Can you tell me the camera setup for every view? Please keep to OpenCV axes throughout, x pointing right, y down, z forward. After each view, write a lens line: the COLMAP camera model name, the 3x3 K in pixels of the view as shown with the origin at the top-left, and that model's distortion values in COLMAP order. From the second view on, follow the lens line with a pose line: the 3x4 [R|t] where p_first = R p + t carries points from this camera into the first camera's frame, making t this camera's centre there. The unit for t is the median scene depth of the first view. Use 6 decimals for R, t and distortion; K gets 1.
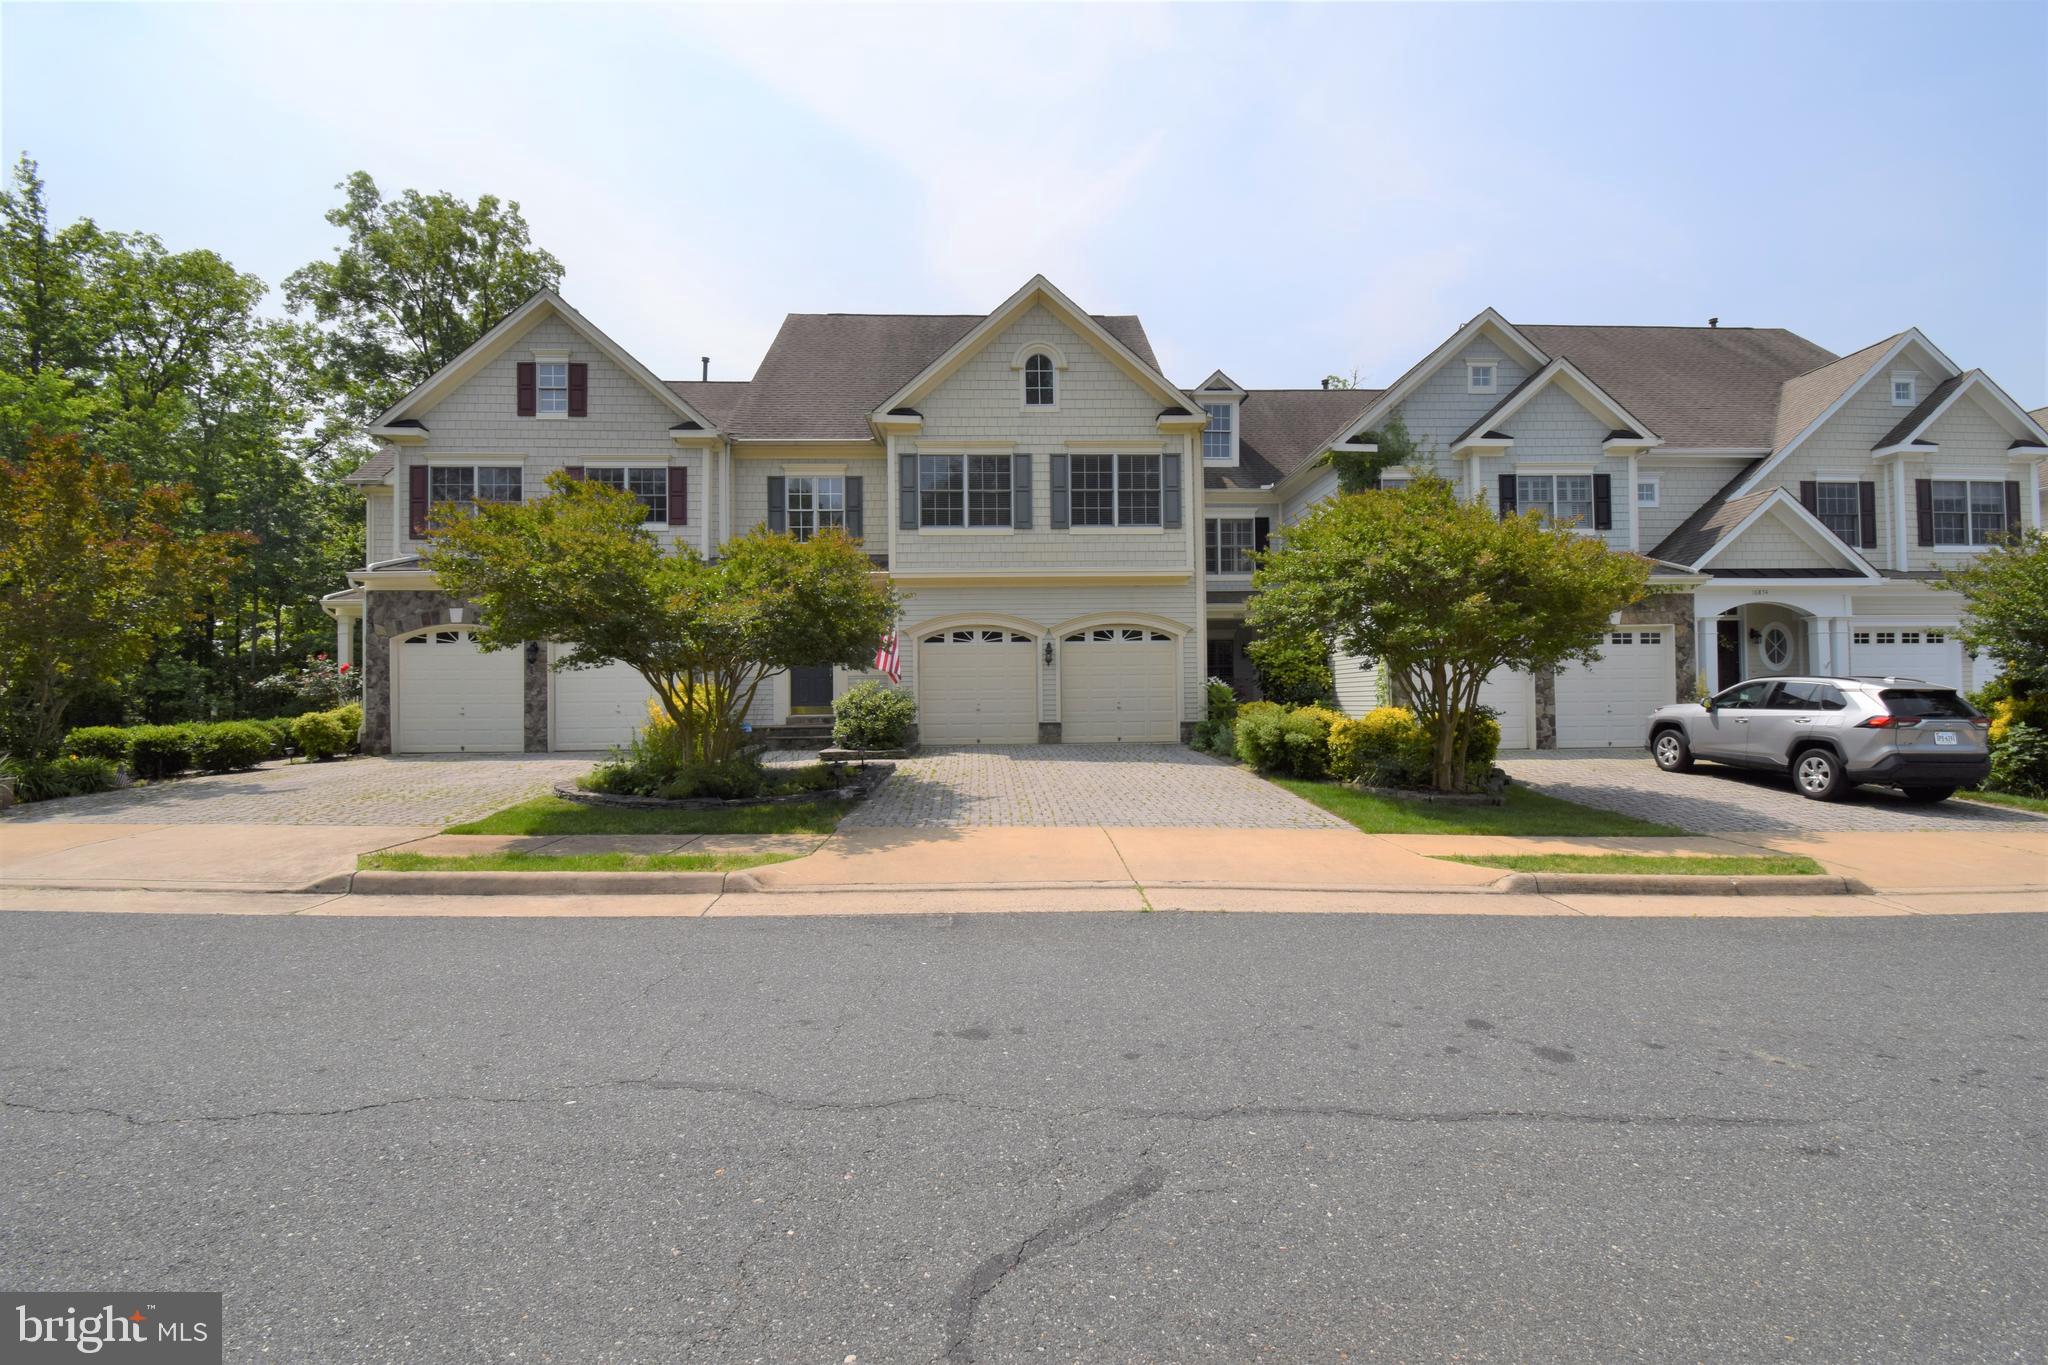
lens RADIAL K [[901.7, 0, 1024.3], [0, 901.7, 695.0], [0, 0, 1]] dist [0.003107, -0.016059]
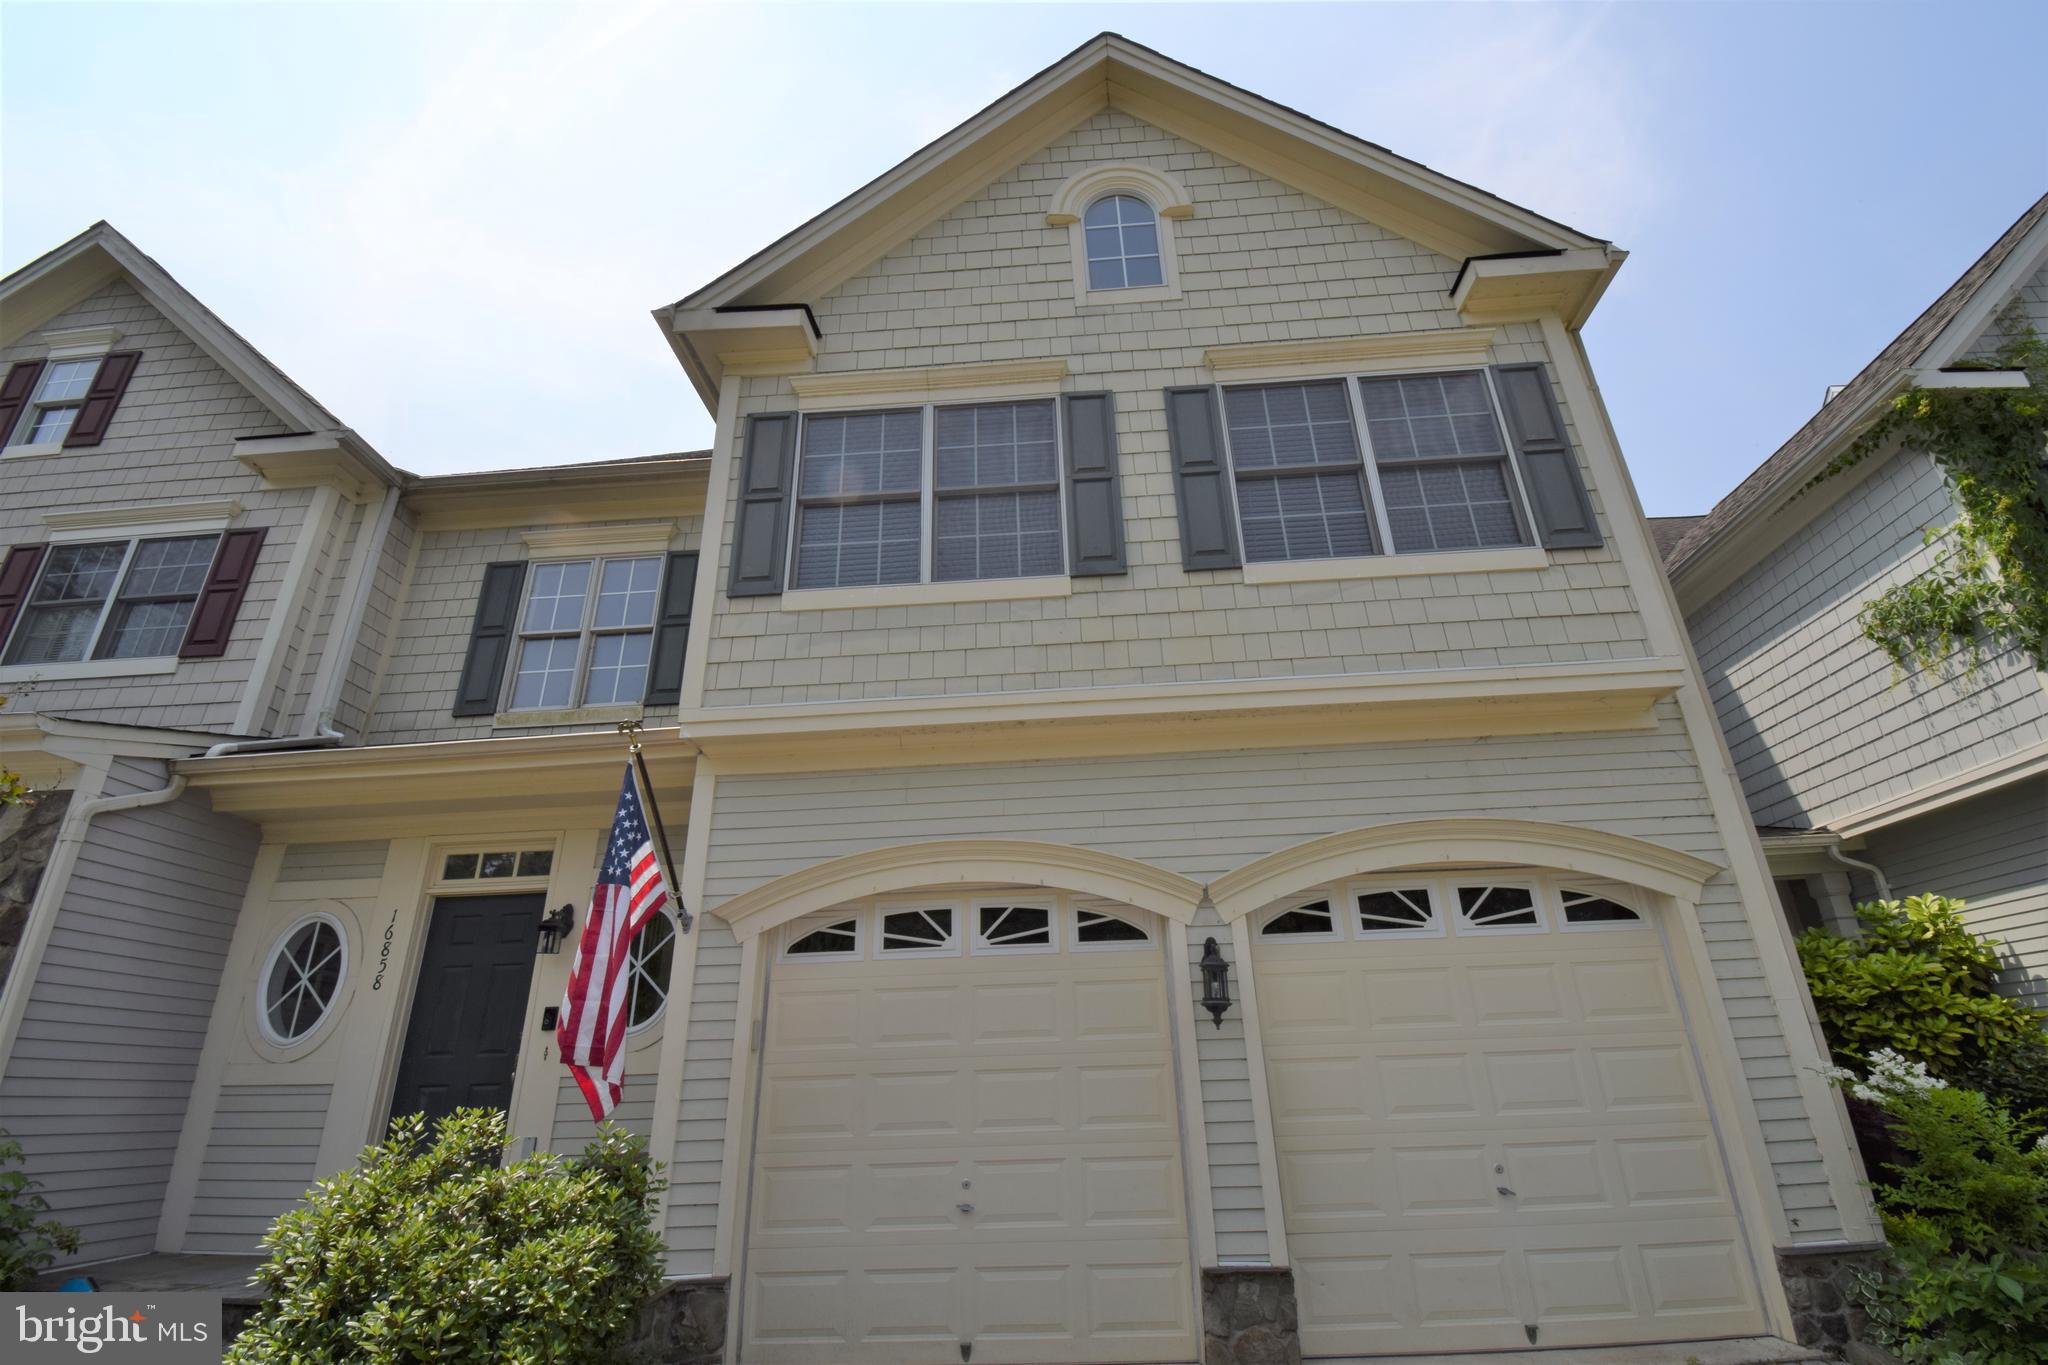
lens RADIAL K [[901.7, 0, 1032.9], [0, 901.7, 684.3], [0, 0, 1]] dist [0.003107, -0.016059]
pose [[0.995263, -0.056503, -0.079118, -0.001486], [0.021545, 0.921730, -0.387234, -0.023428], [0.094805, 0.383695, 0.918580, 0.711690]]
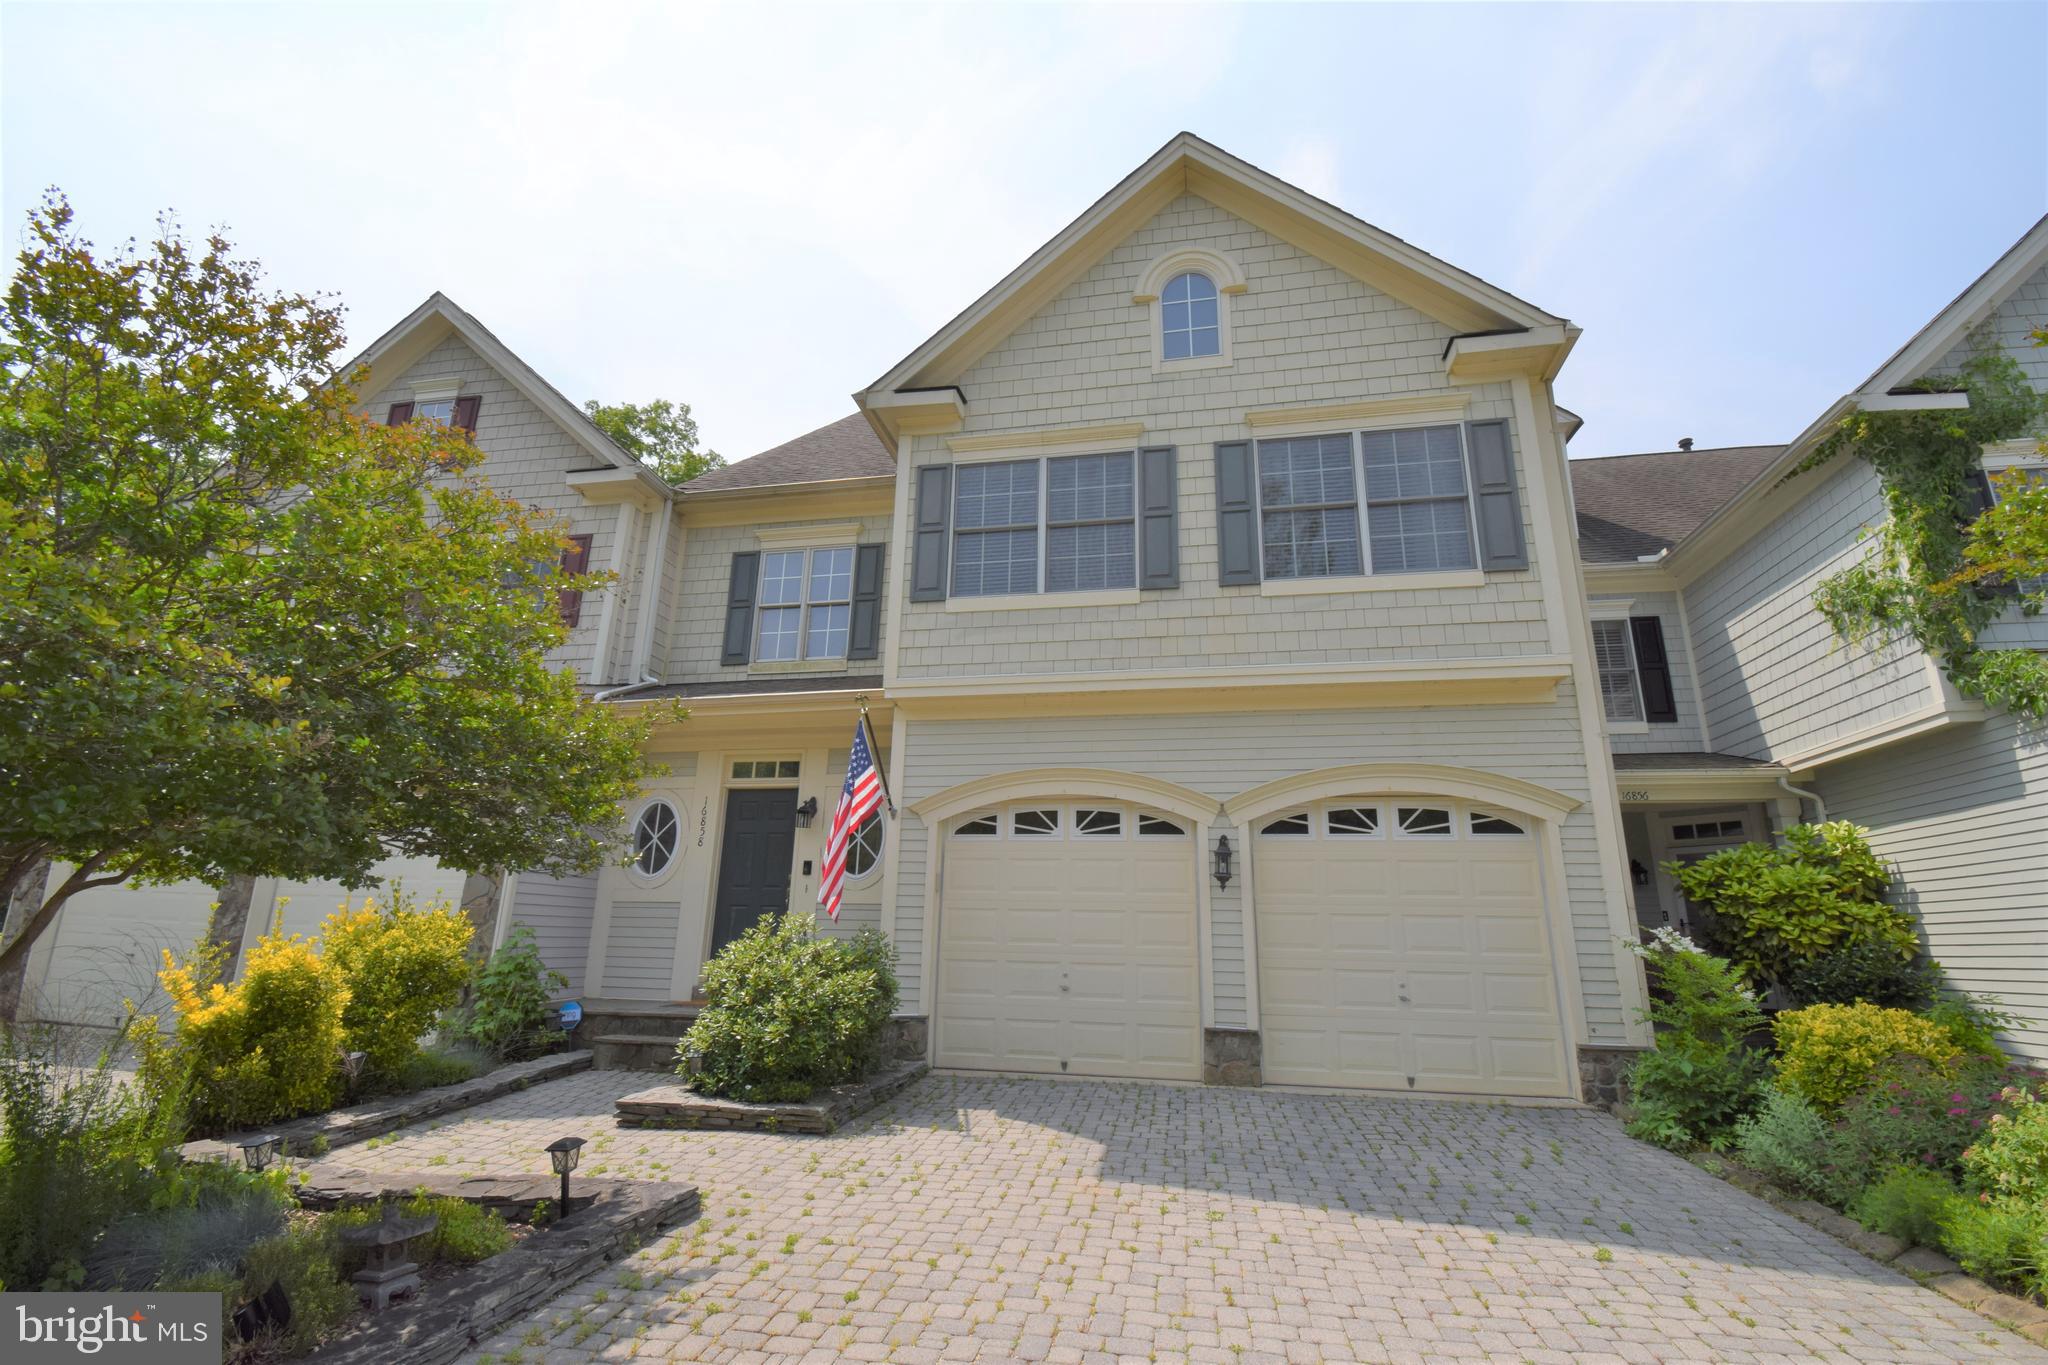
lens RADIAL K [[901.7, 0, 1029.9], [0, 901.7, 686.8], [0, 0, 1]] dist [0.003107, -0.016059]
pose [[0.973466, -0.031127, -0.226706, 0.037686], [-0.029109, 0.965813, -0.257601, -0.012424], [0.226974, 0.257365, 0.939279, 0.553904]]
